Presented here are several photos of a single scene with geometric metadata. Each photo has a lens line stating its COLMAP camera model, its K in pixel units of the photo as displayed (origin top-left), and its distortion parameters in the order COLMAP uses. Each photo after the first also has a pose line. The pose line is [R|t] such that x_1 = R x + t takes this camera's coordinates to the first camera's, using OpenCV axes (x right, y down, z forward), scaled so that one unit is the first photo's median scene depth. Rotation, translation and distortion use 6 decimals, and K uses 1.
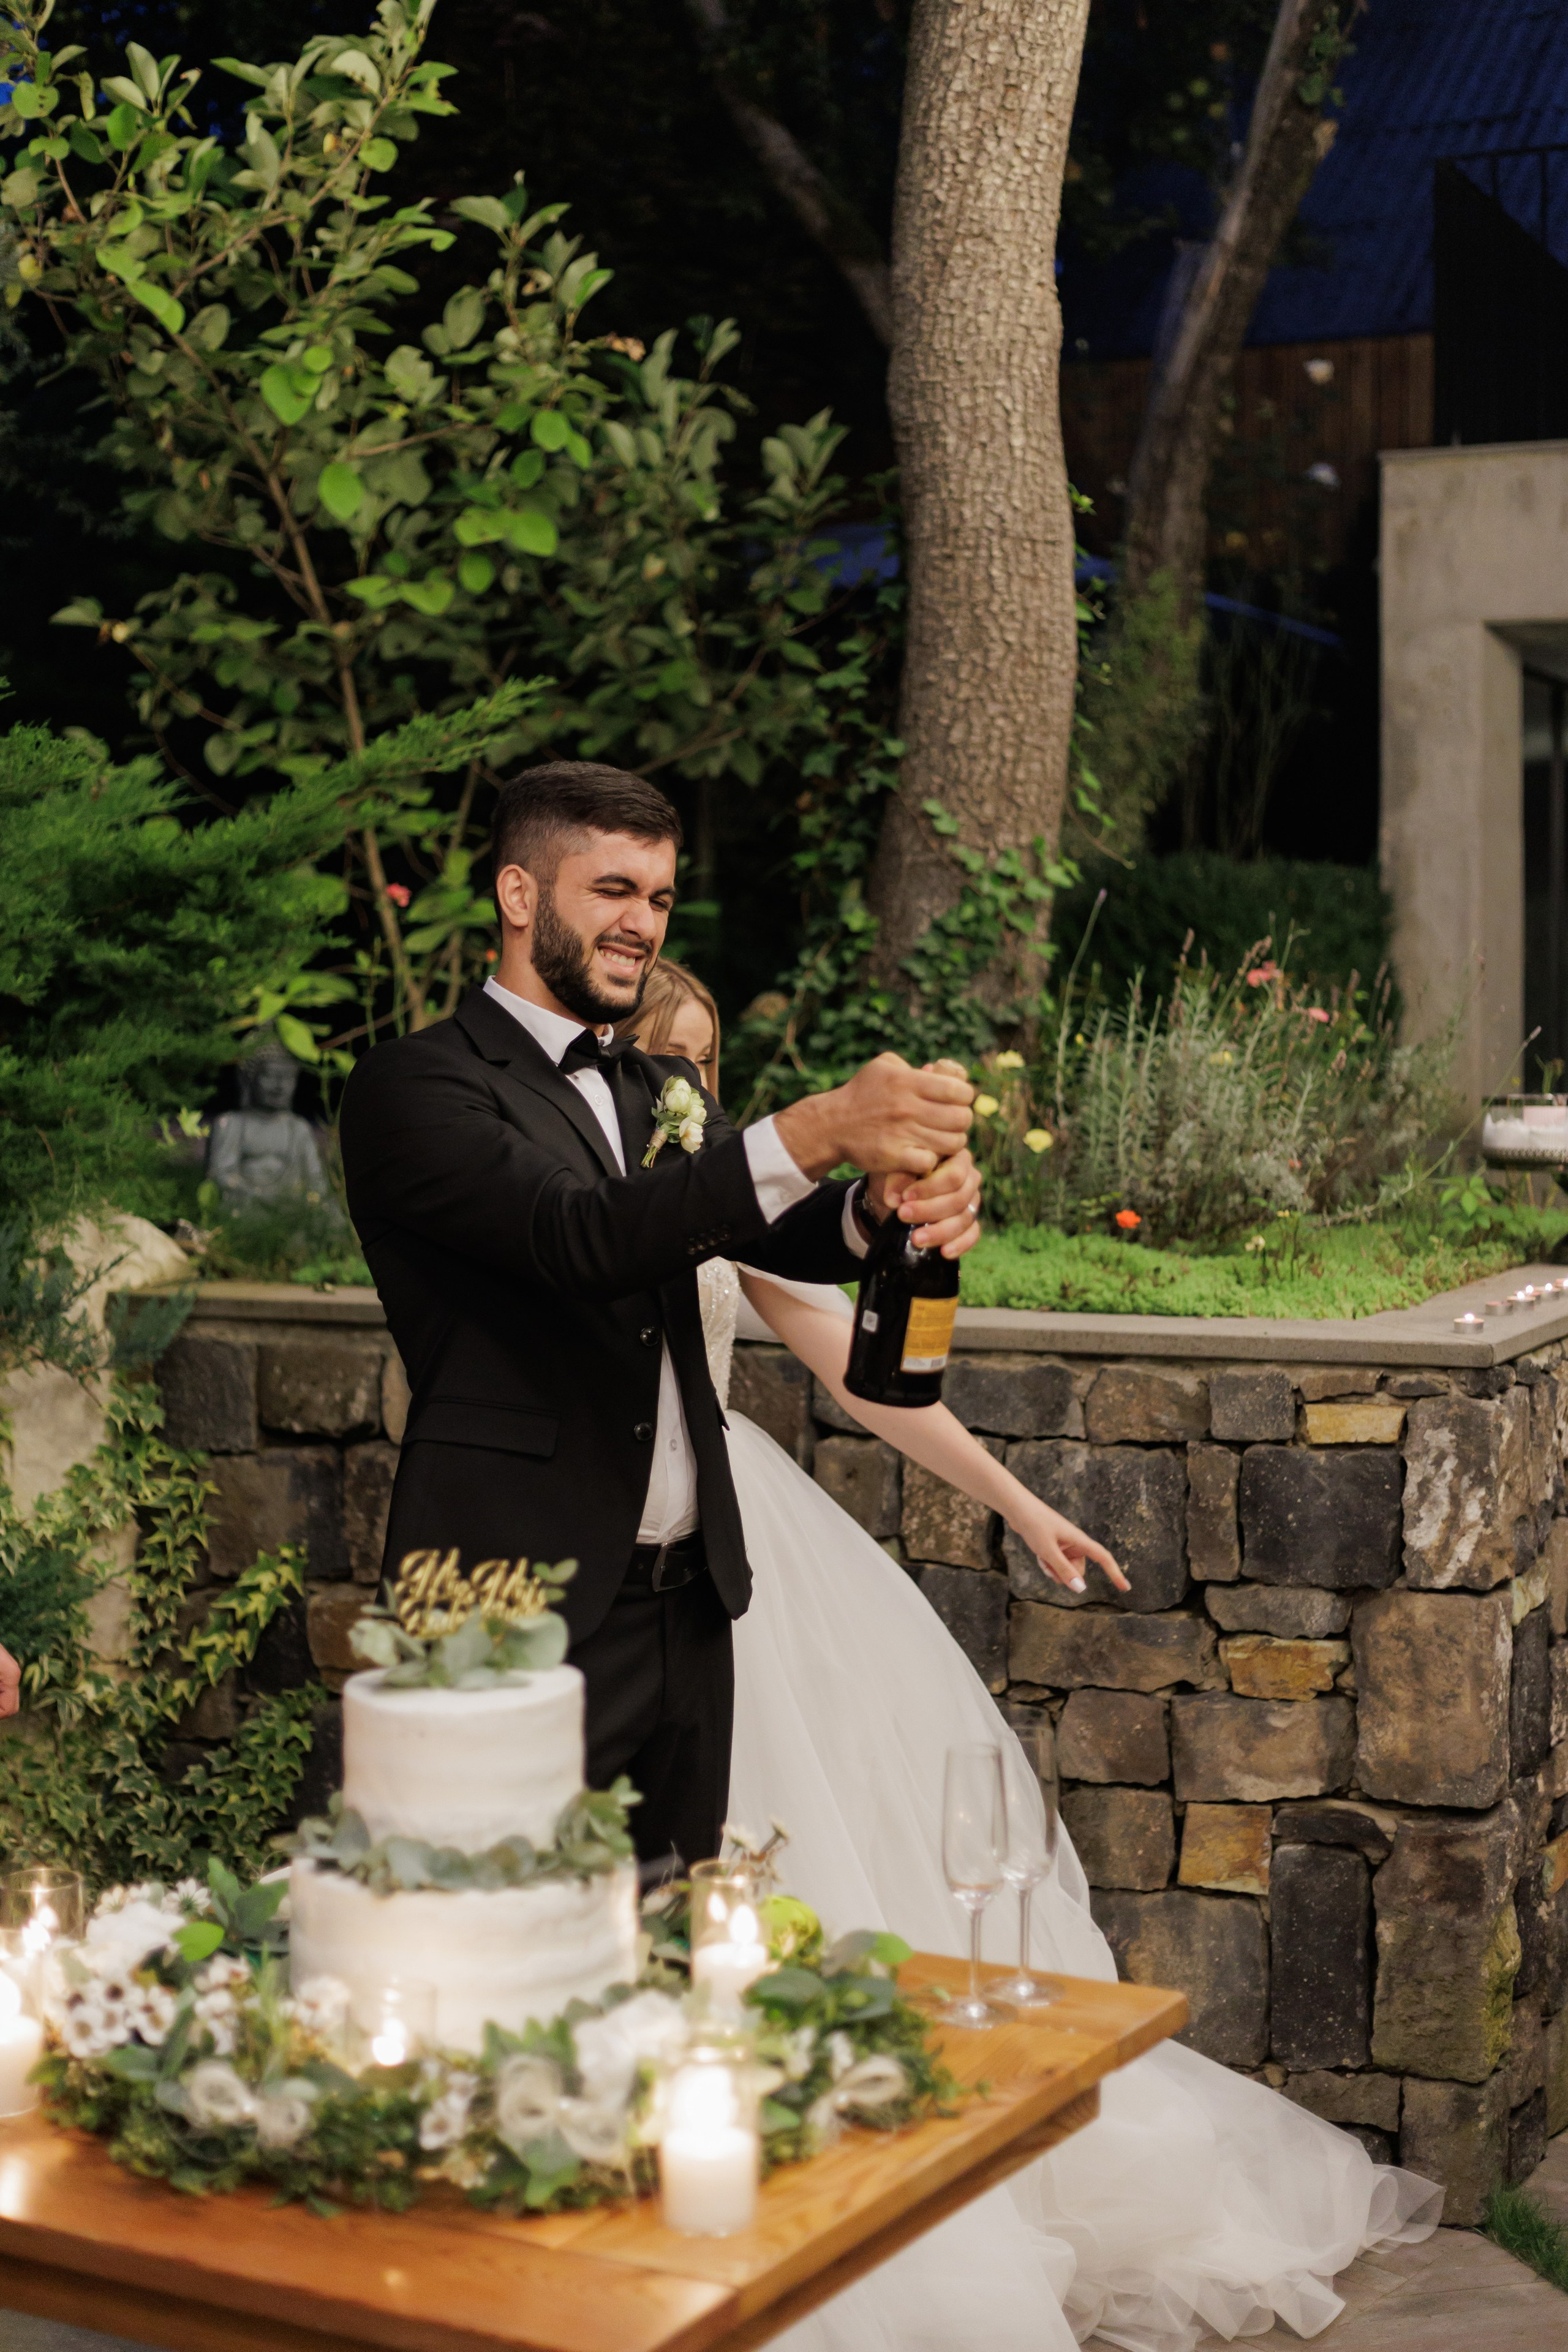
lens RADIAL K [[3398.5, 0, 774.5], [0, 3398.5, 1167.4], [0, 0, 1]] dist [-0.007684, 0.046576]
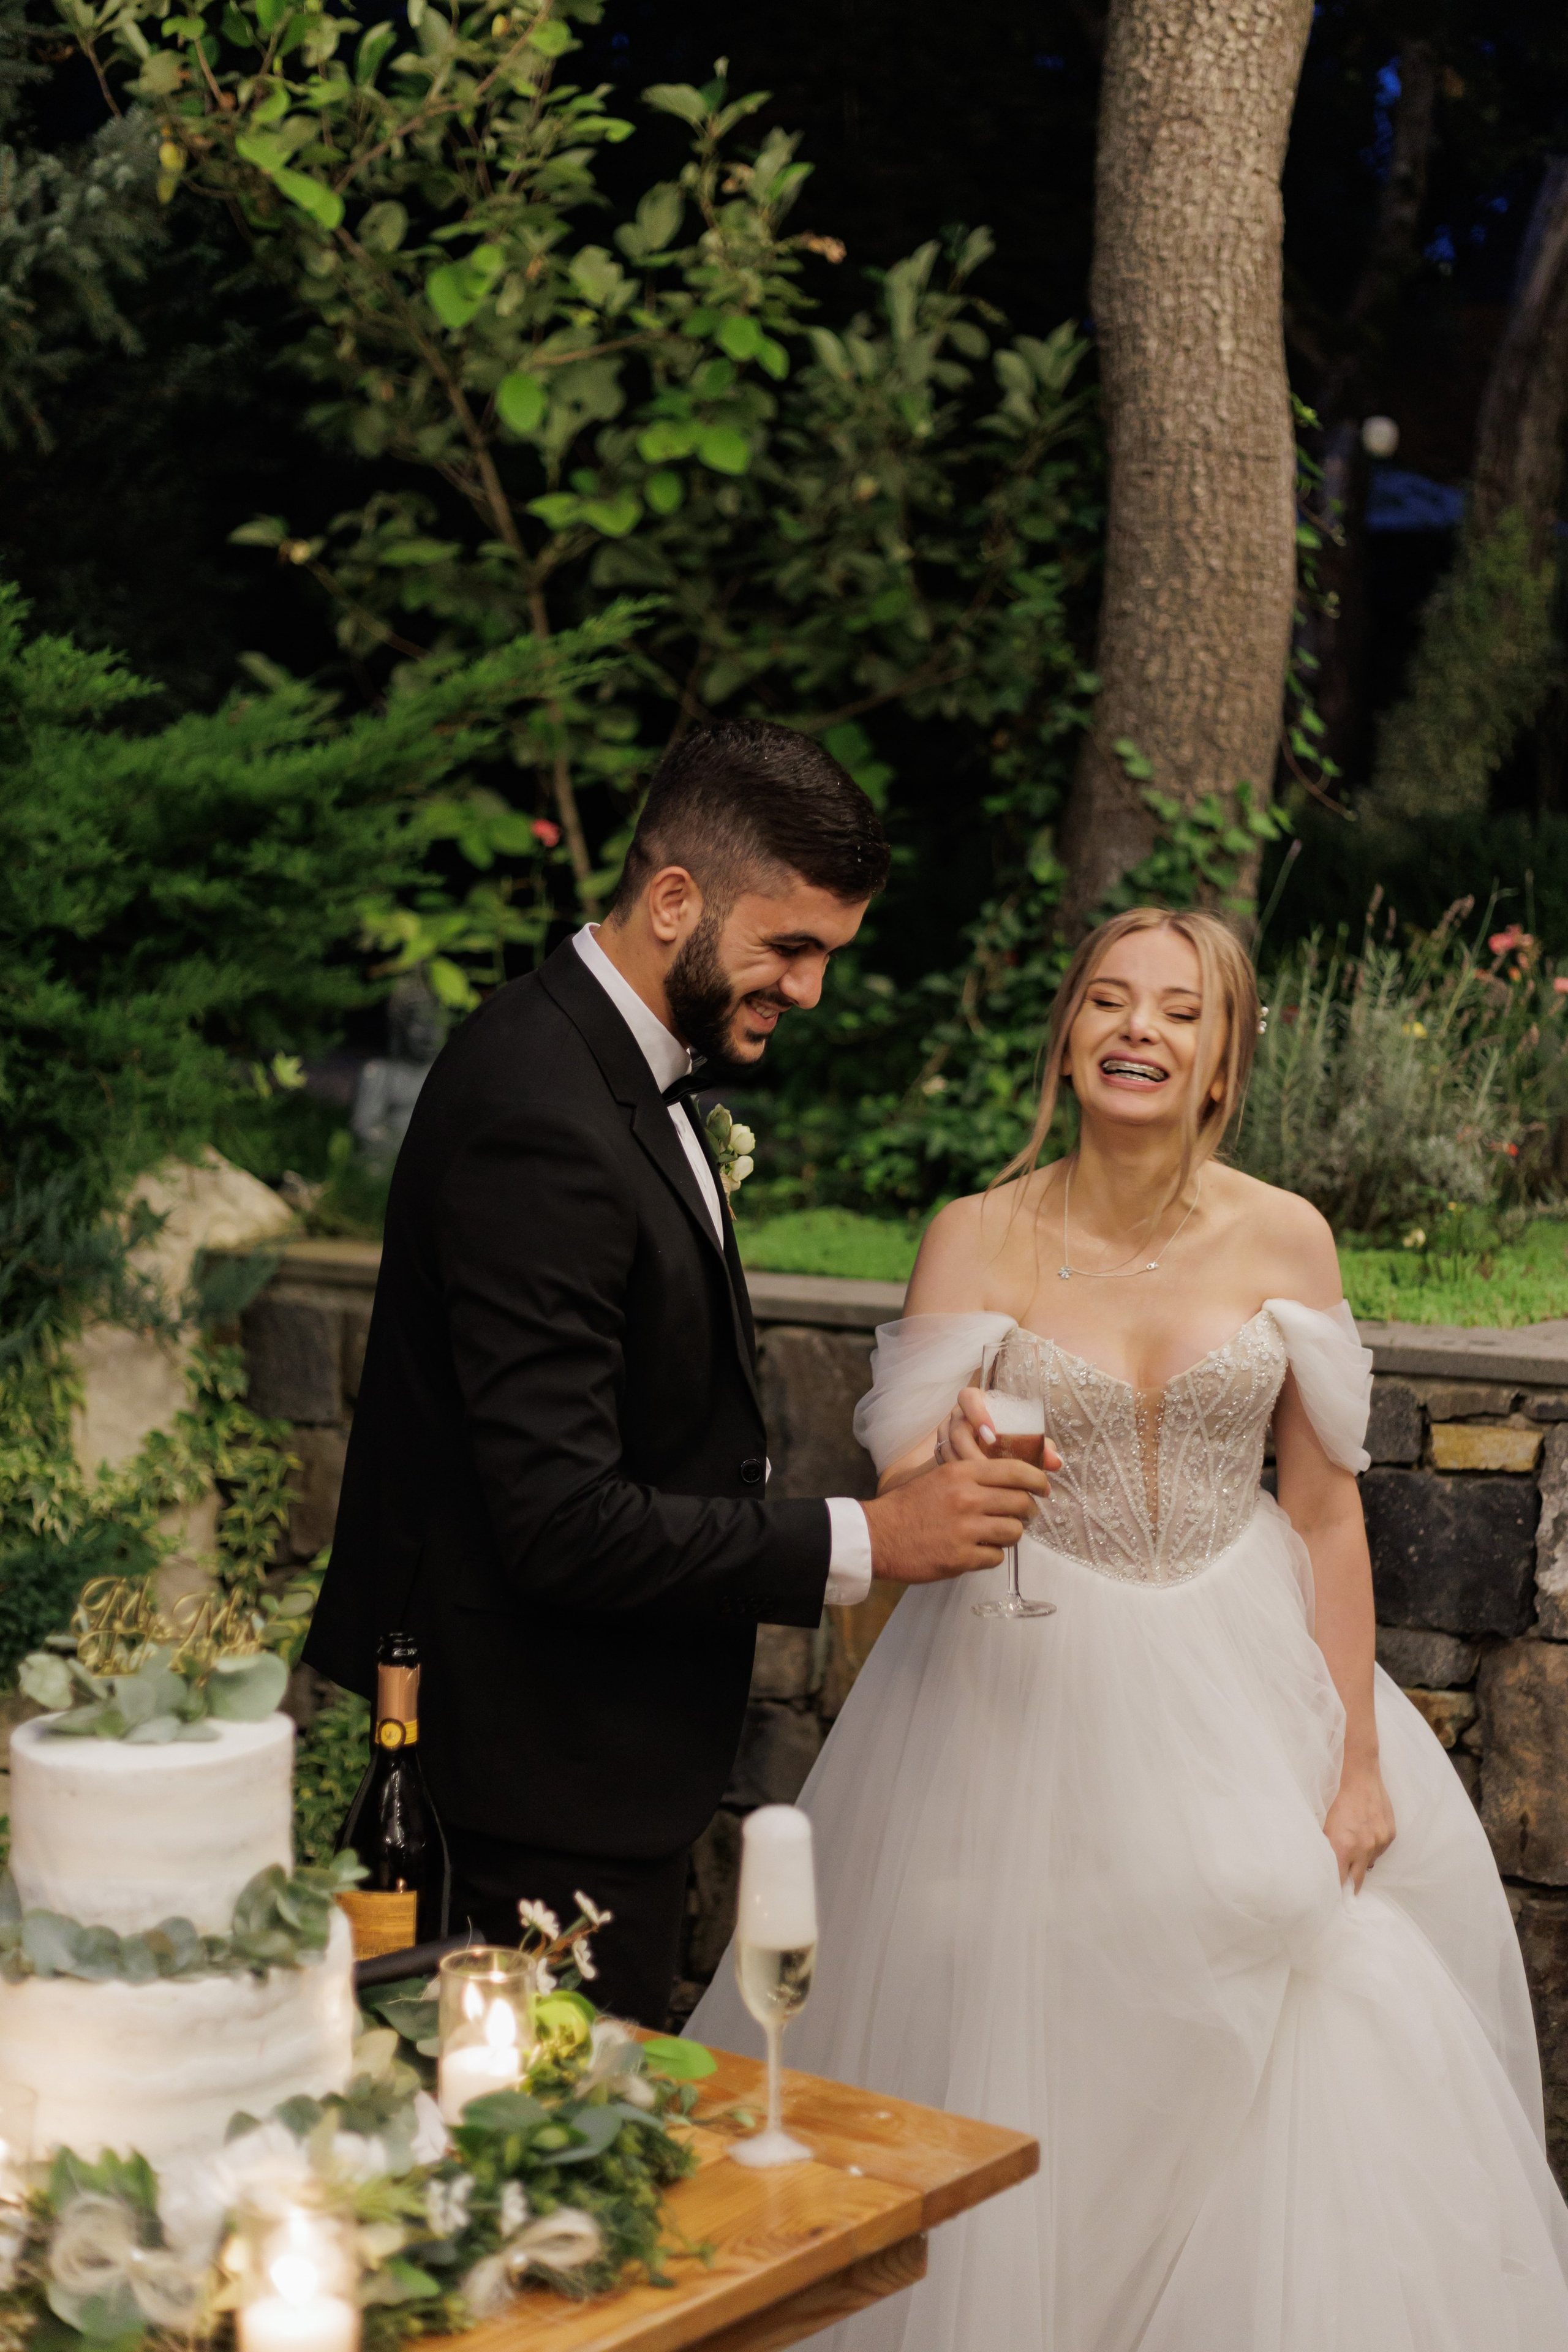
lens RADIAL K [[3416.0, 0, 800.5], [0, 3416.0, 1170.6], [0, 0, 1]] dist [-0.005951, 0.058706]
pose [[0.991649, 0.031407, -0.125081, 0.087626], [-0.029806, 0.999448, 0.014651, -0.003595], [0.125472, -0.010800, 0.992038, 0.084749]]
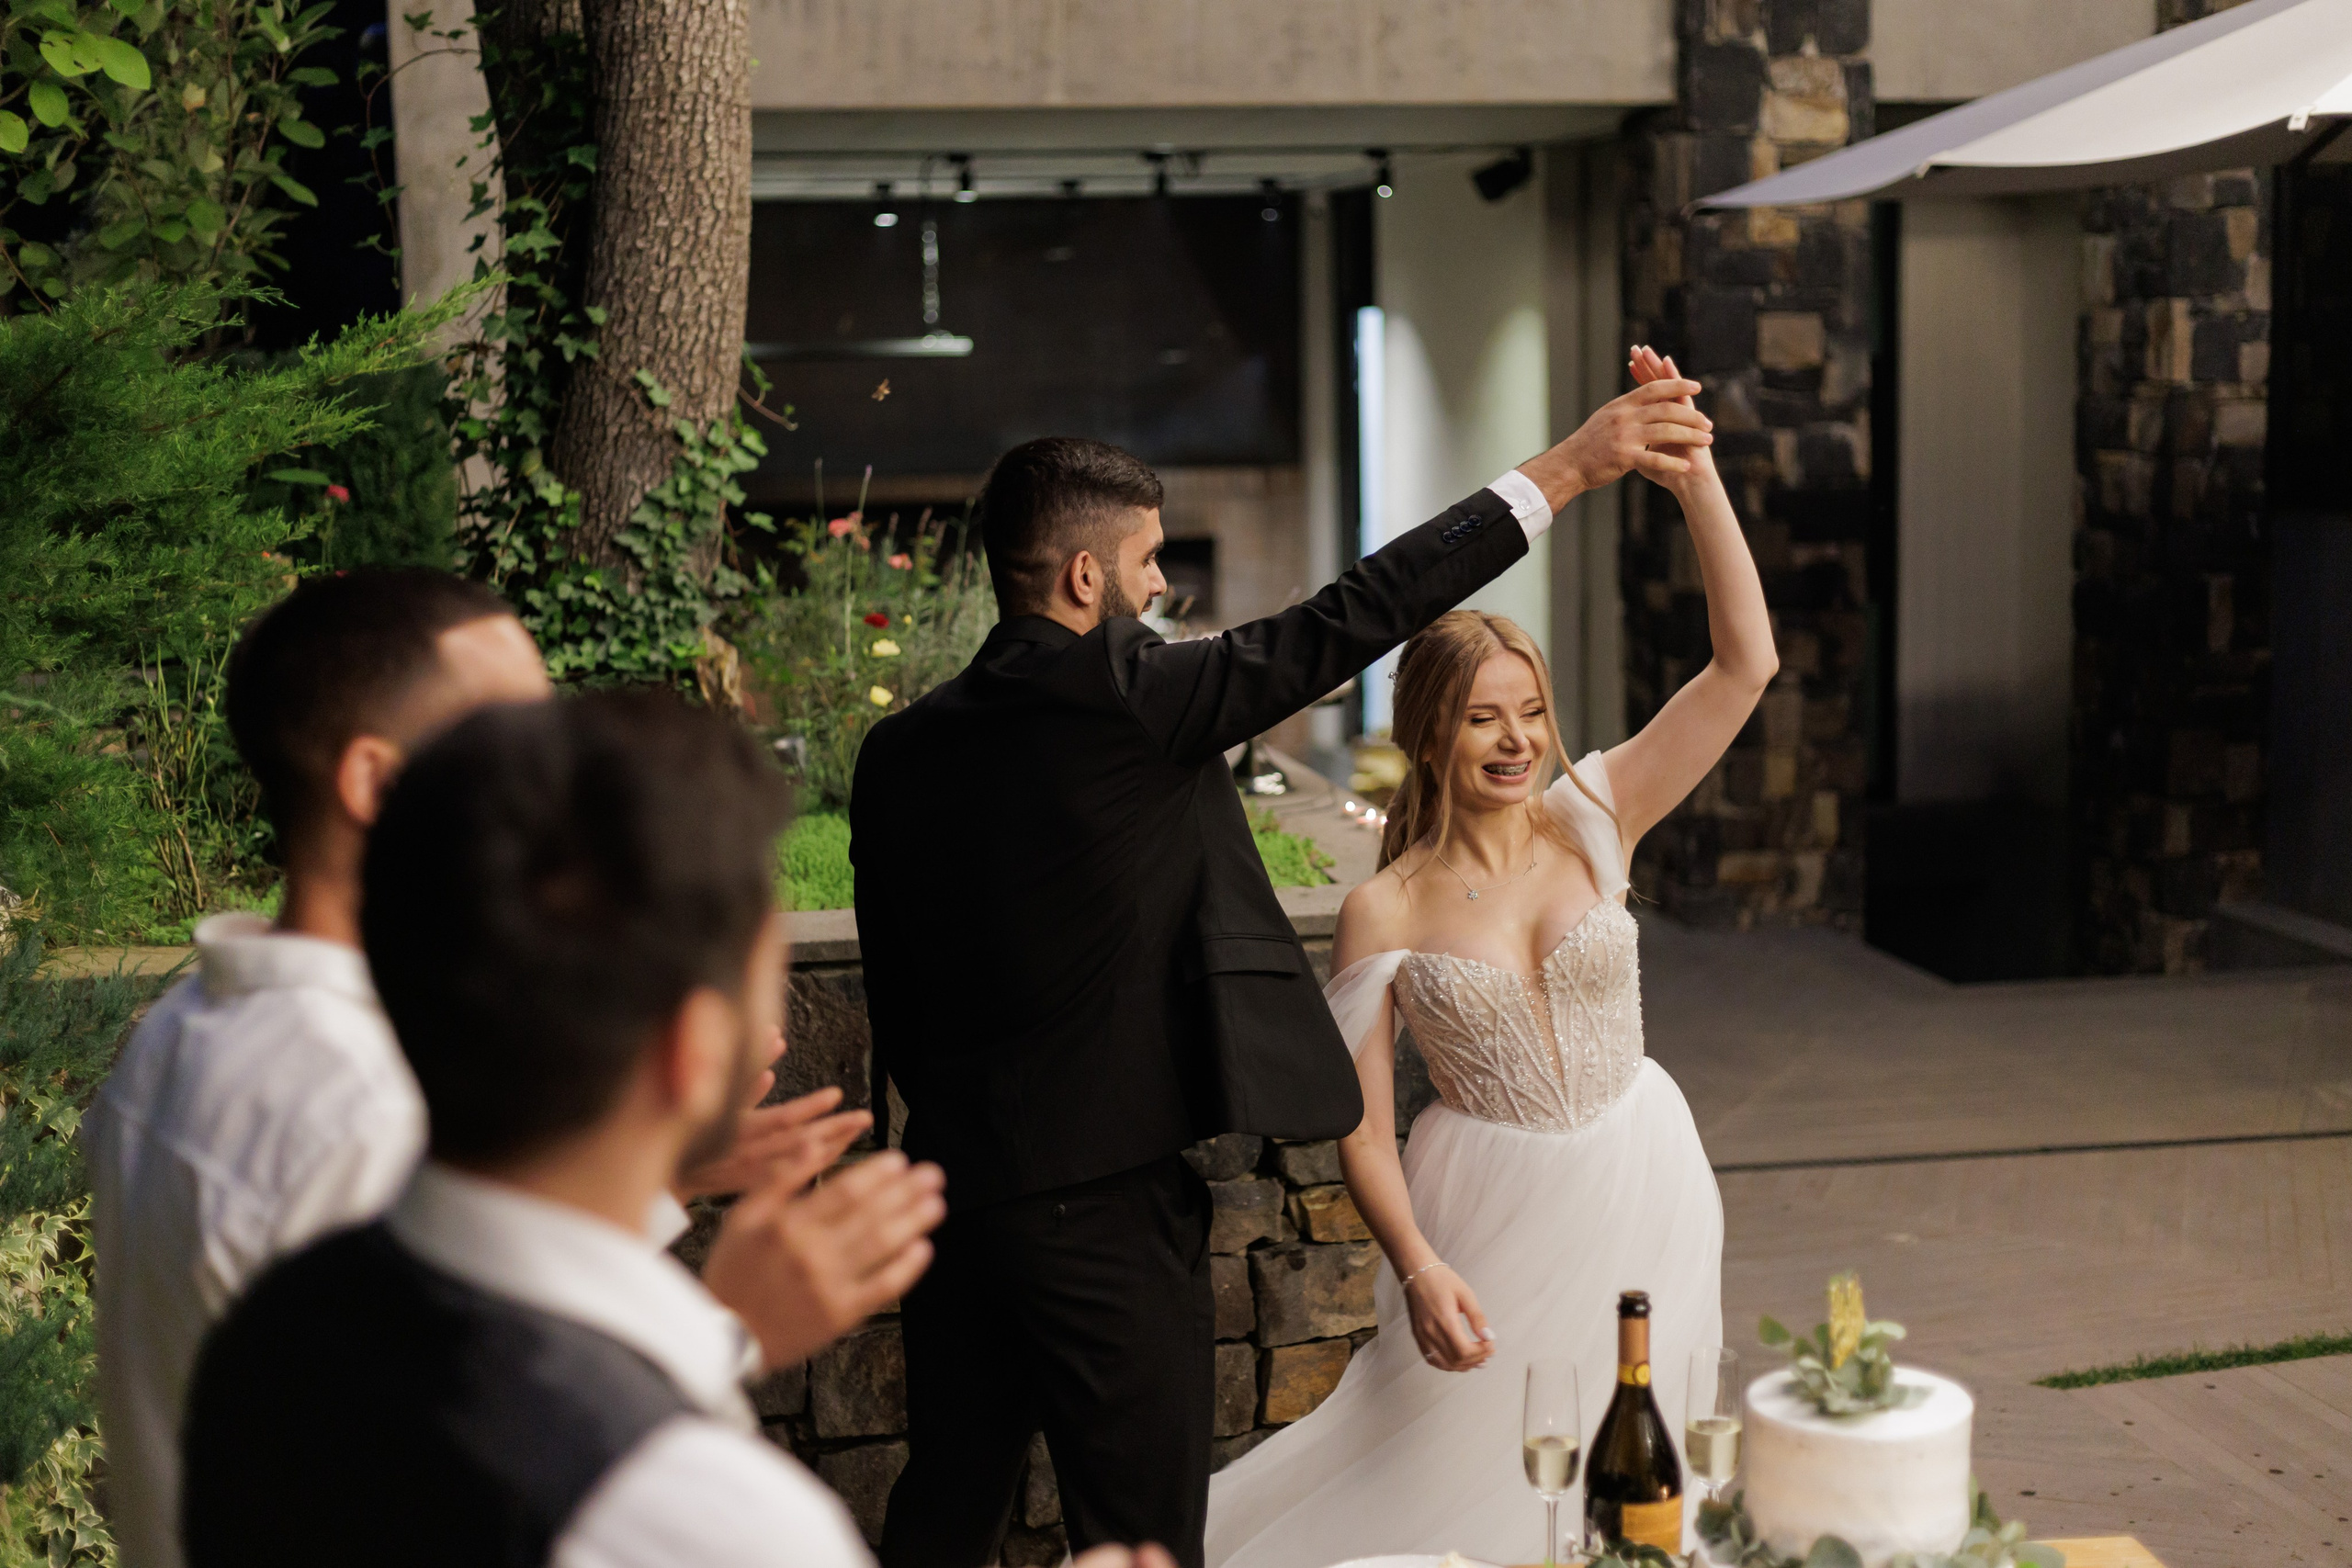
lens RADIAL K [[3365.1, 0, 1176.0], [0, 3365.1, 784.0], [0, 0, 1]] dist [-0.003997, 0.021118]
pose [[0.821372, -0.084643, 0.564078, -0.427502], [0.046323, 0.995560, 0.081937, -0.069524], [-0.568509, -0.041171, 0.821646, 0.130761]]
